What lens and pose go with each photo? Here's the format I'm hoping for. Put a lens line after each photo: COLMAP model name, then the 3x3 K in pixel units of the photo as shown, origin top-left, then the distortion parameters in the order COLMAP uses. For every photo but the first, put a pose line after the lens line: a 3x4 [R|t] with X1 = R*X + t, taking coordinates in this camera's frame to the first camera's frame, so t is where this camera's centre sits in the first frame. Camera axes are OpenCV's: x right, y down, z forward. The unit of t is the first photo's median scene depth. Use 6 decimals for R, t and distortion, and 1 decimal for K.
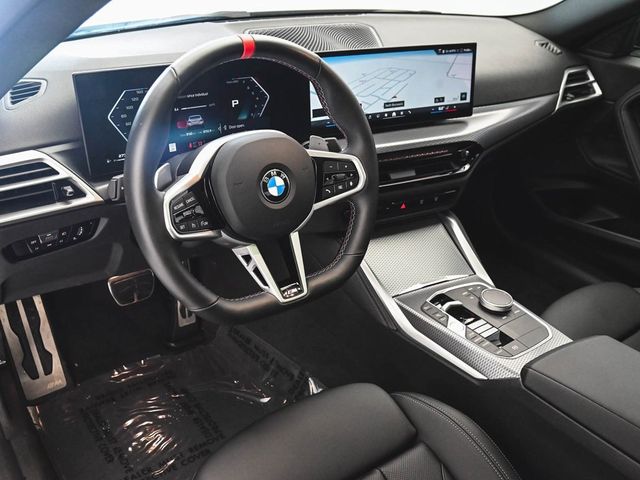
lens RADIAL K [[601.8, 0, 318.0], [0, 601.8, 243.0], [0, 0, 1]] dist [0.011649, 0.000000]
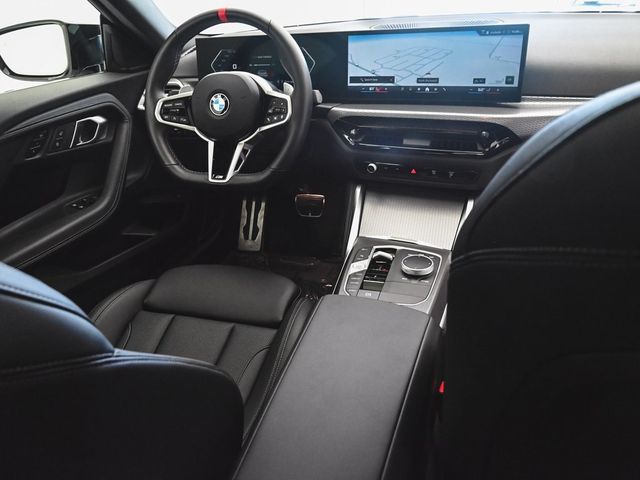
lens RADIAL K [[484.6, 0, 317.0], [0, 484.6, 244.6], [0, 0, 1]] dist [-0.037352, 0.028130]
pose [[0.581829, 0.288354, -0.760478, 0.771626], [-0.304482, 0.944269, 0.125089, 0.009570], [0.754165, 0.158771, 0.637202, 0.317335]]
